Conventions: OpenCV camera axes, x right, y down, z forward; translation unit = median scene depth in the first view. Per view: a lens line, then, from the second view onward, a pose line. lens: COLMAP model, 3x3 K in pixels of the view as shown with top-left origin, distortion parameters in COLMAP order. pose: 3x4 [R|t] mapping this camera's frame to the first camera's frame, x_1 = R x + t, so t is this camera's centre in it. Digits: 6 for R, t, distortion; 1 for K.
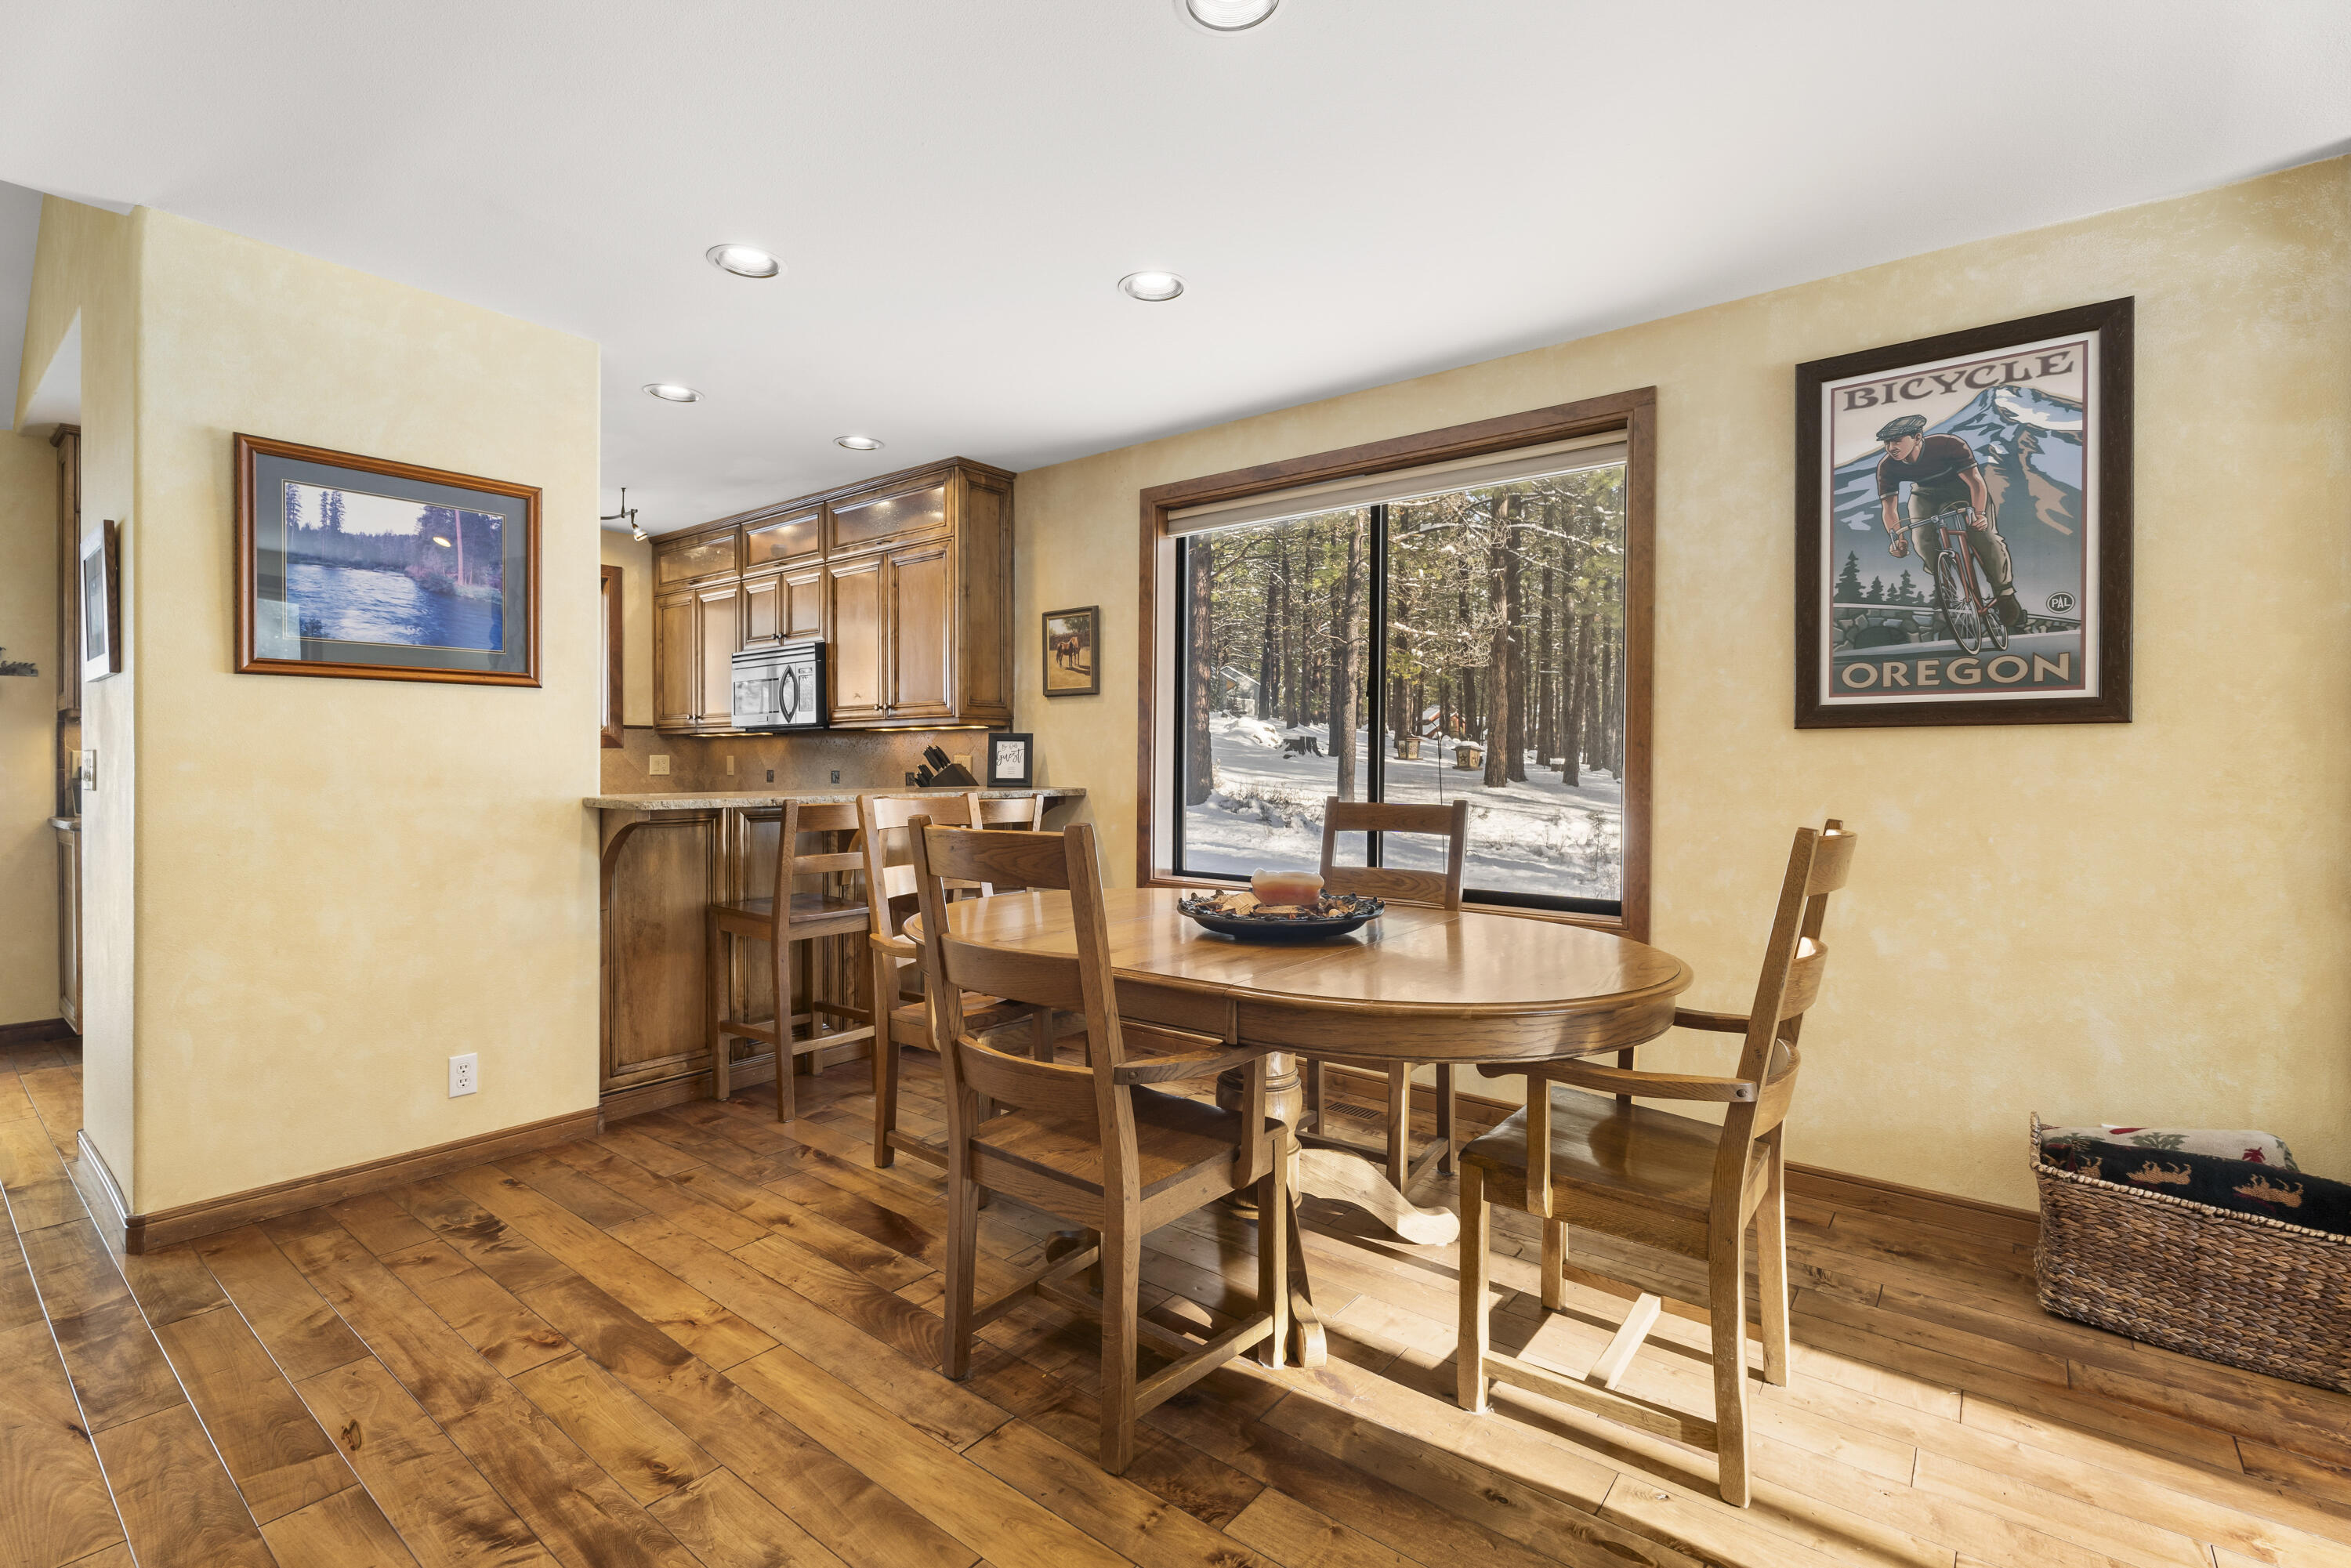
lens RADIAL K [[1075.2, 0, 1175.8], [0, 1075.2, 773.5], [0, 0, 1]] dist [-0.002120, 0.000545]
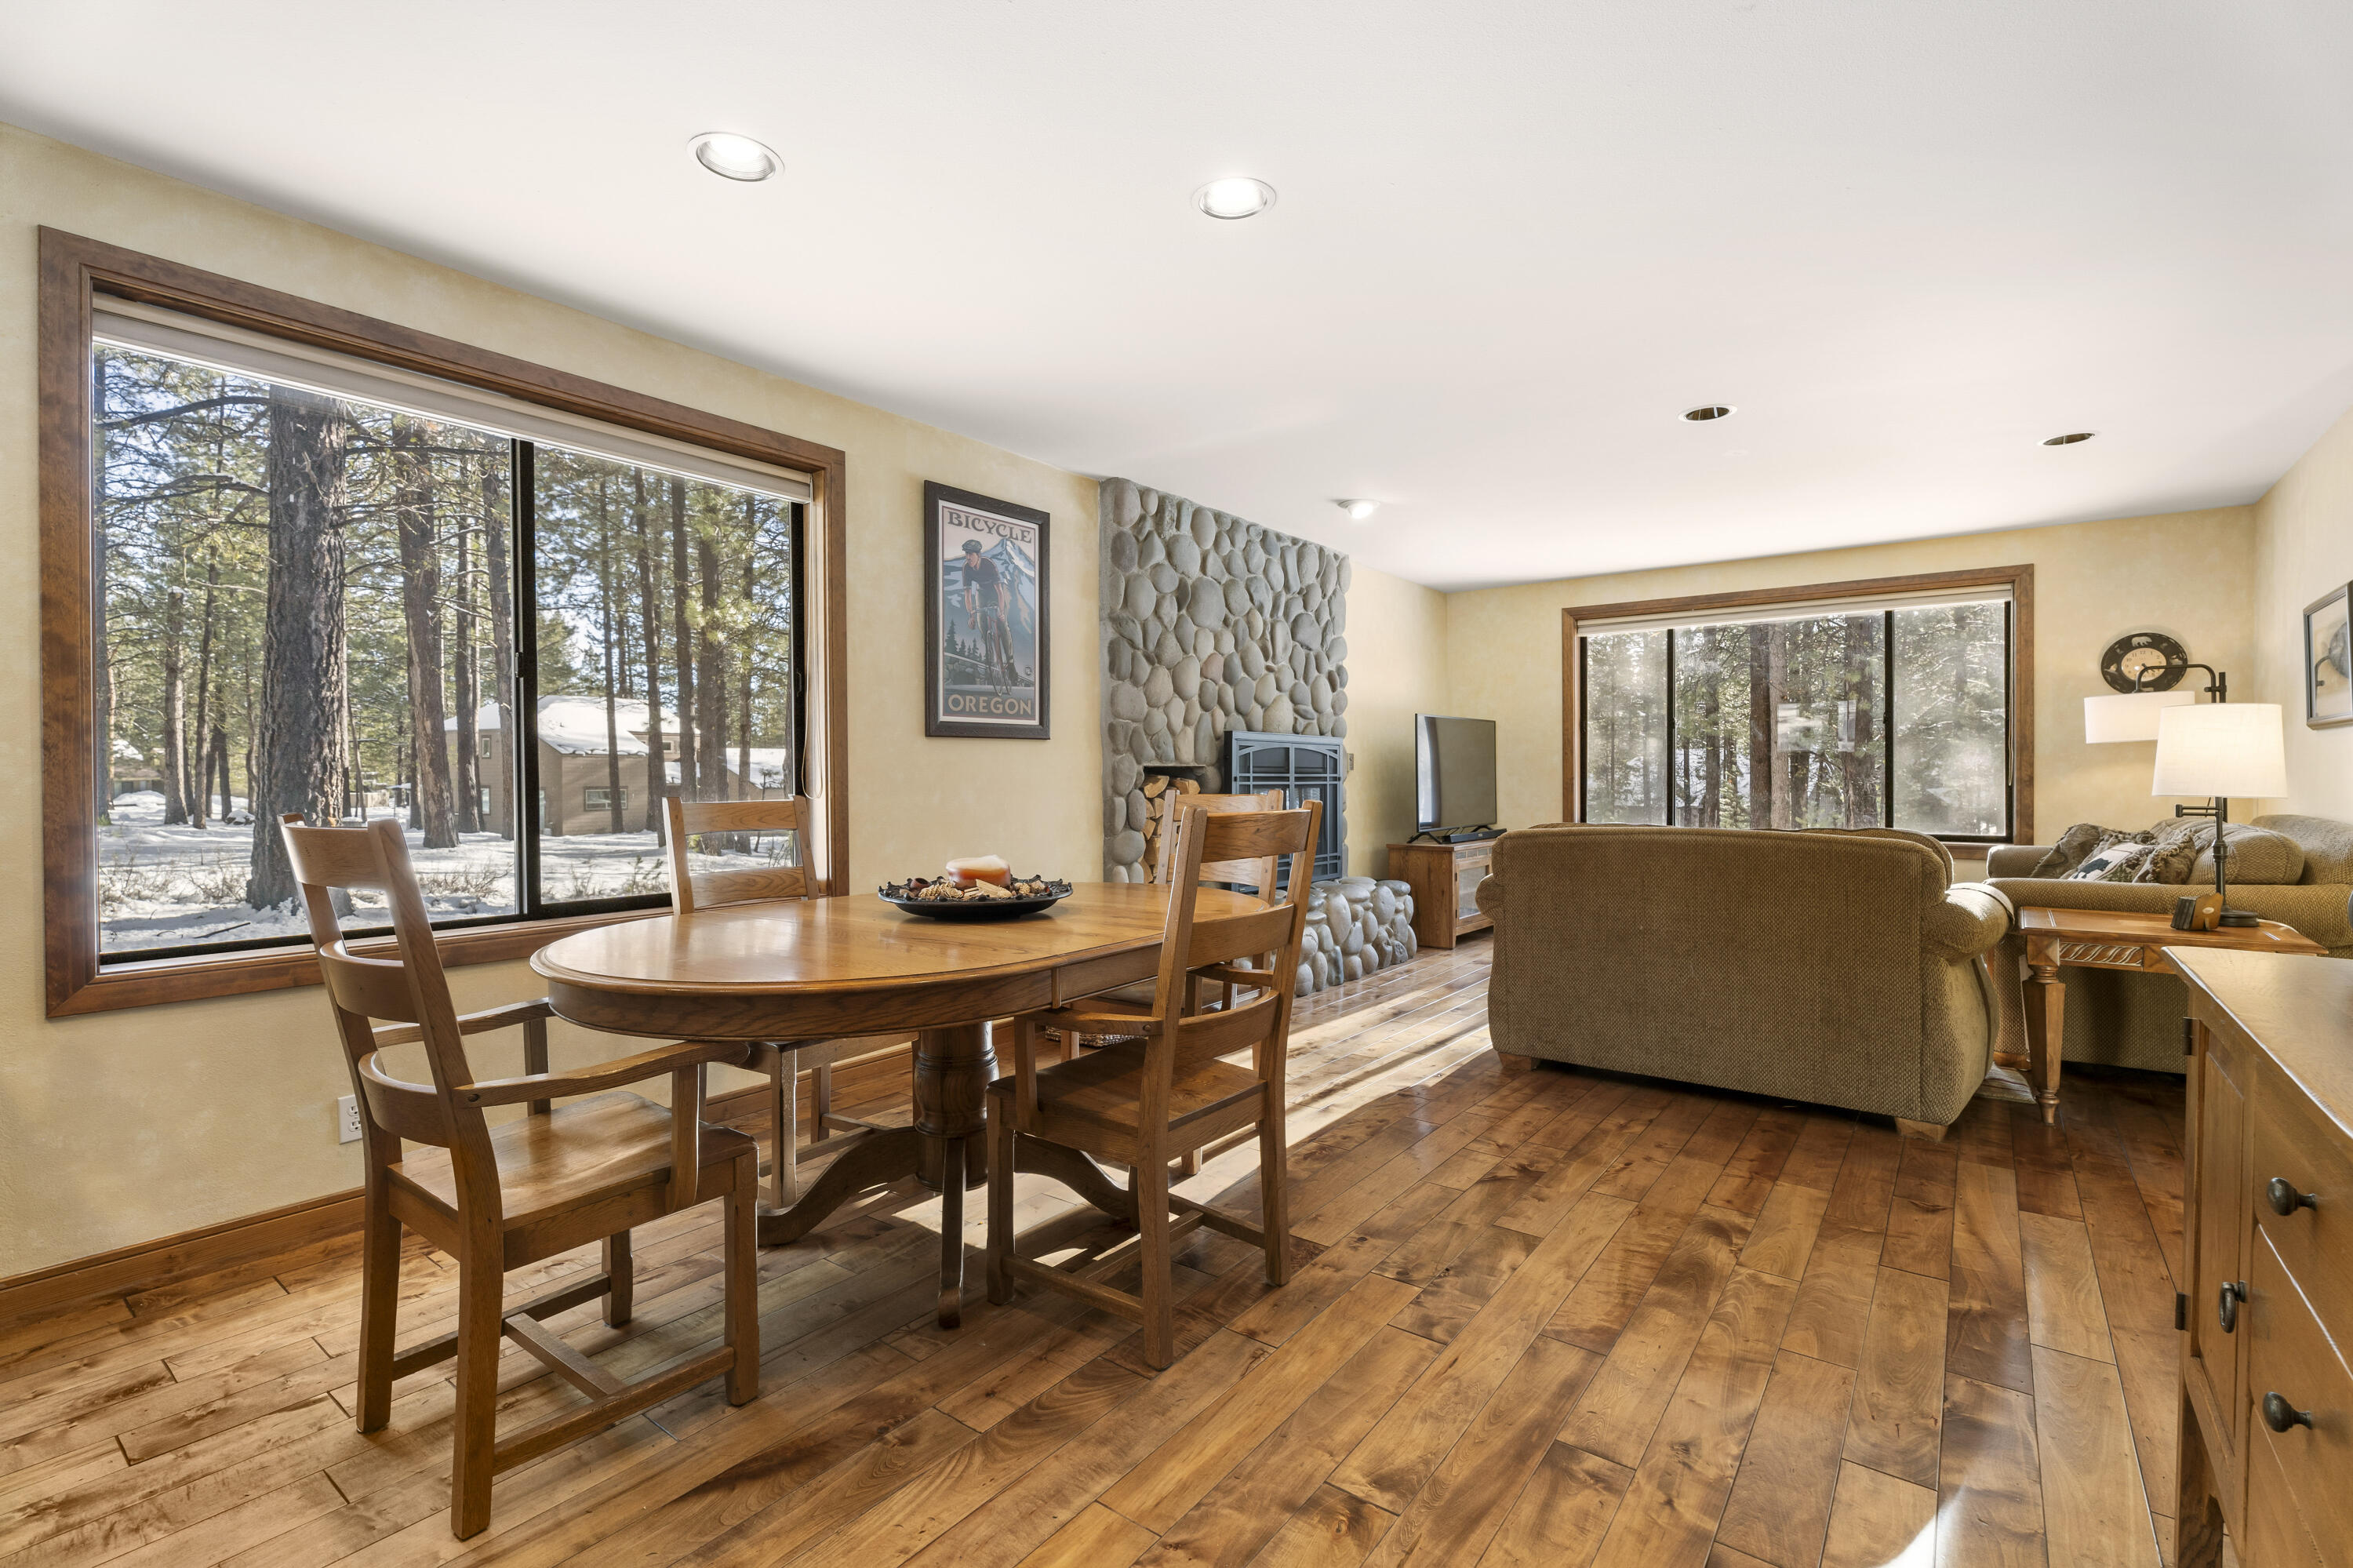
lens RADIAL K [[1076.2, 0, 1172.9], [0, 1076.2, 782.5], [0, 0, 1]] dist [-0.002120, 0.000545]
pose [[-0.038280, -0.015621, 0.999145, -0.879250], [0.010724, 0.999814, 0.016042, -0.000103], [-0.999210, 0.011329, -0.038105, 0.747613]]
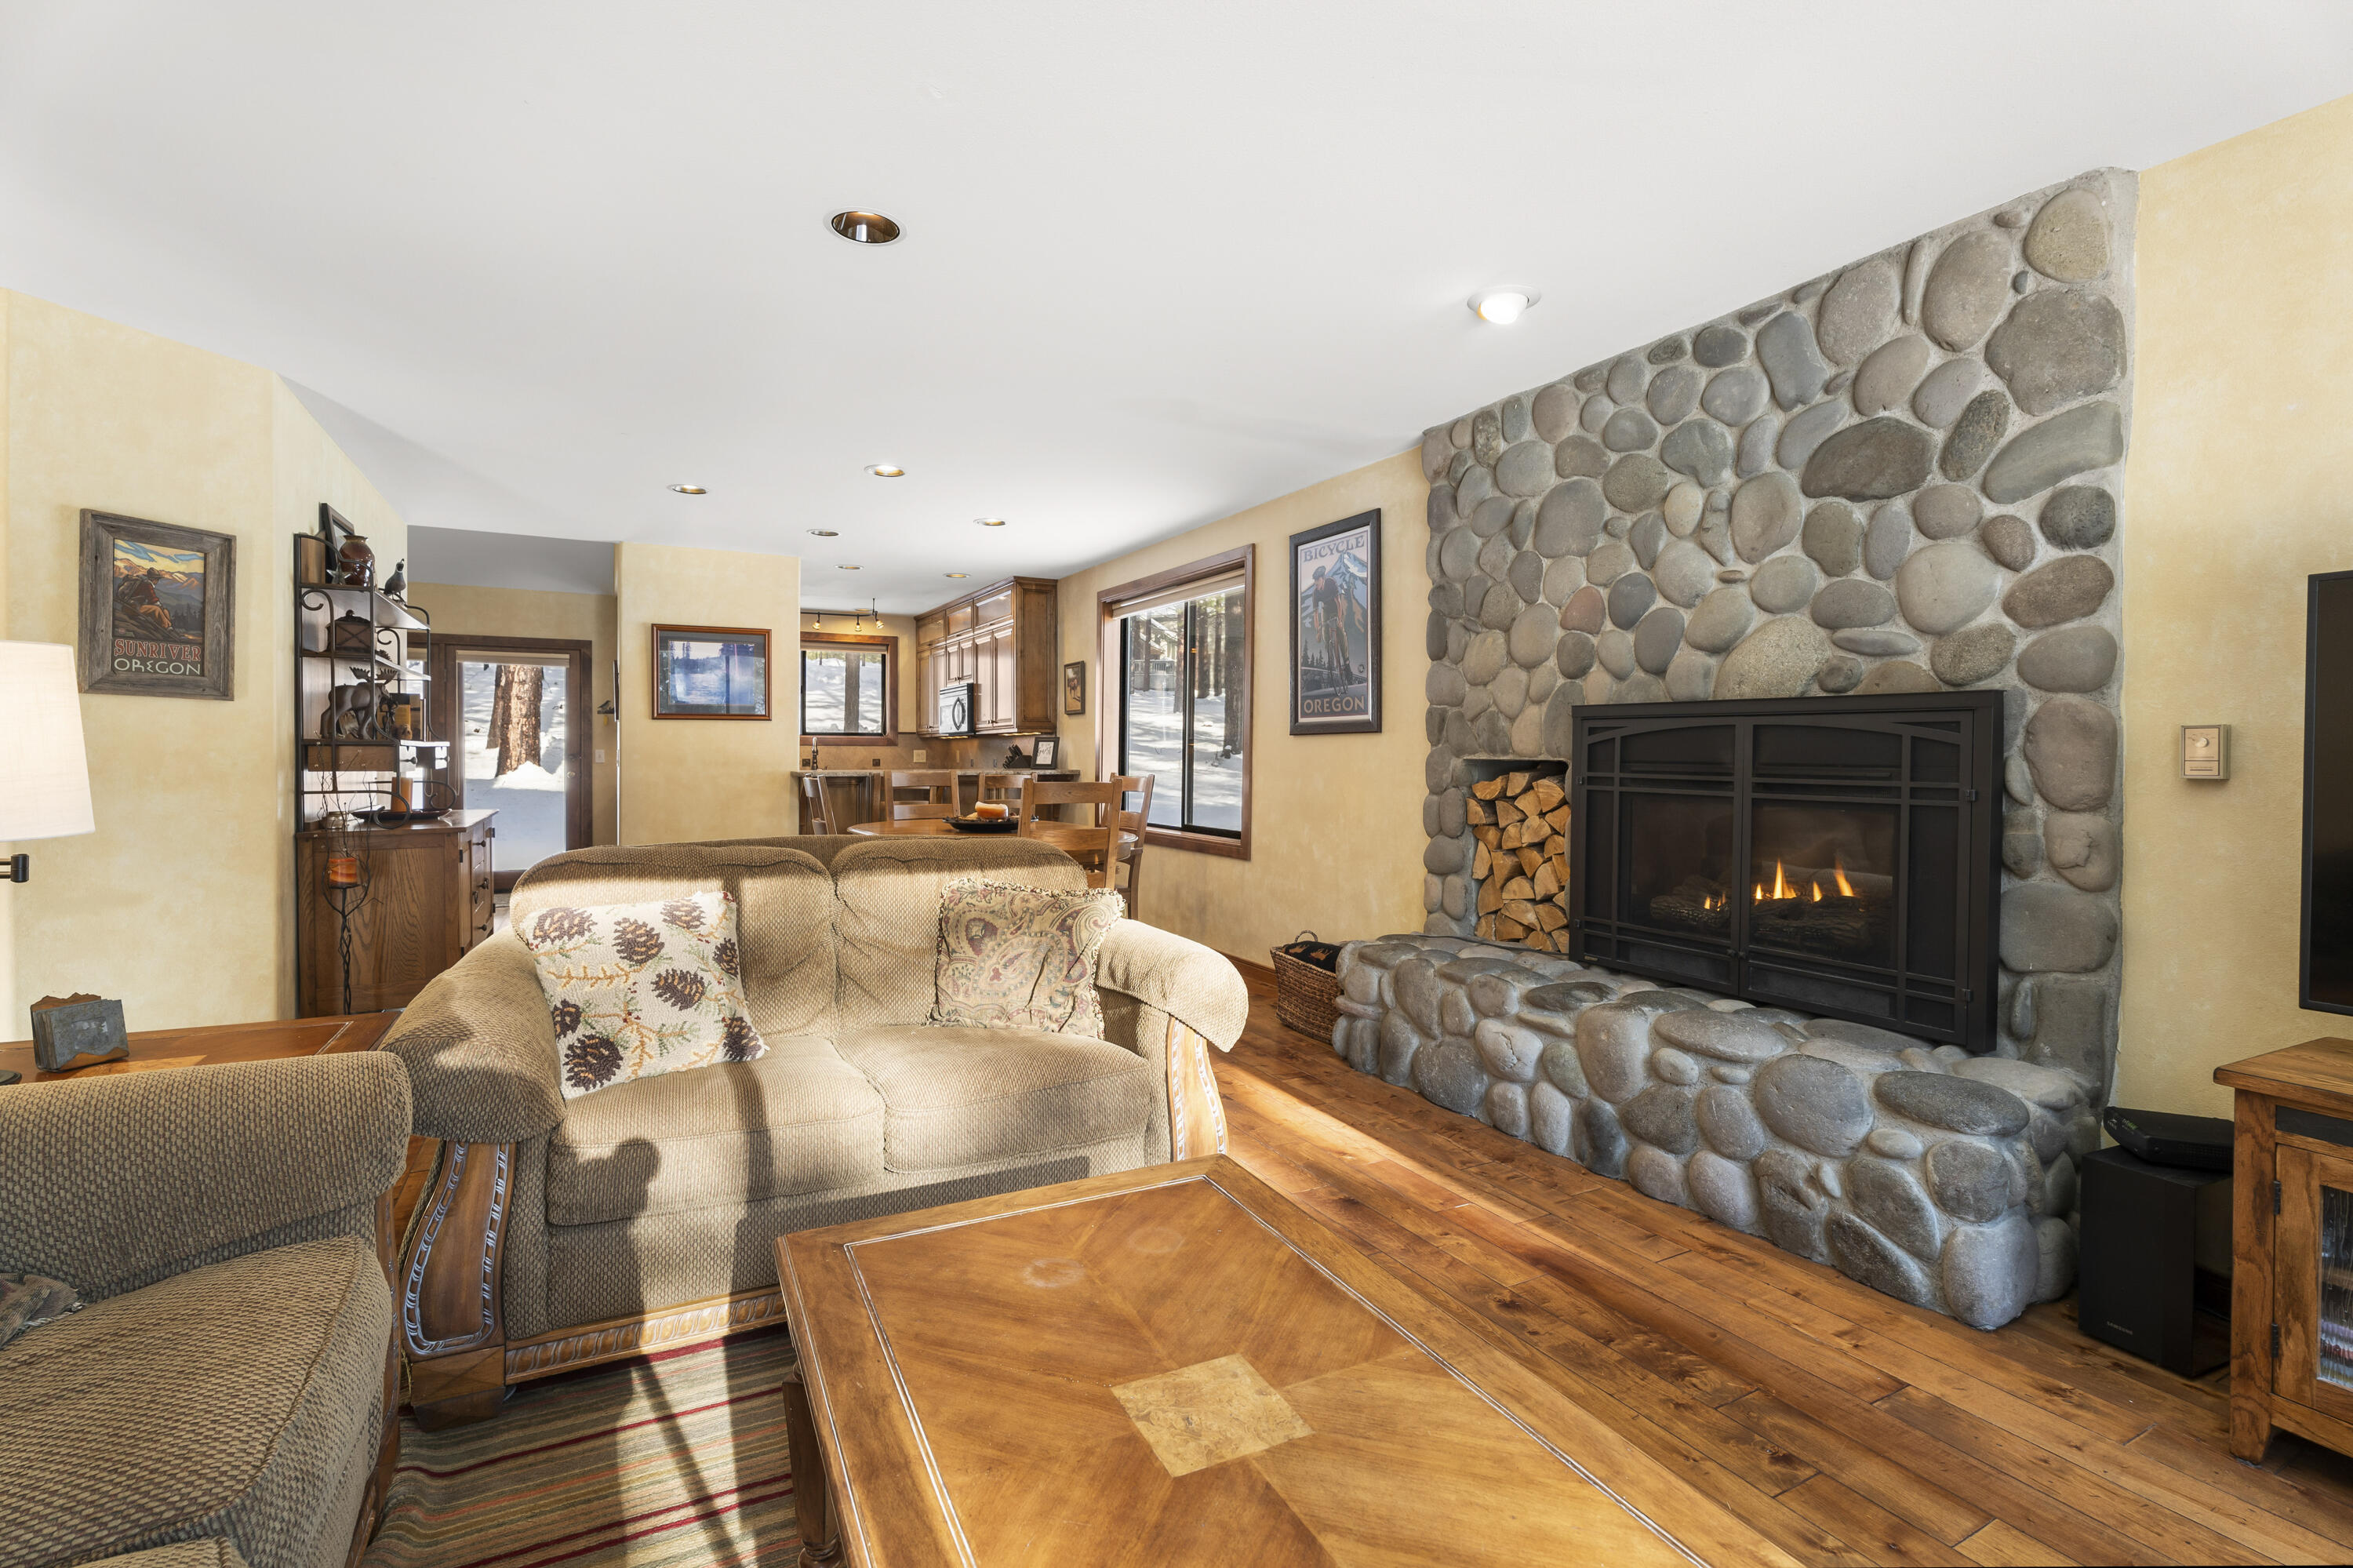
lens RADIAL K [[1076.2, 0, 1173.8], [0, 1076.2, 769.2], [0, 0, 1]] dist [-0.002120, 0.000545]
pose [[0.921125, 0.003953, -0.389247, 1.130291], [-0.002399, 0.999987, 0.004478, 0.008038], [0.389259, -0.003191, 0.921123, -0.776263]]
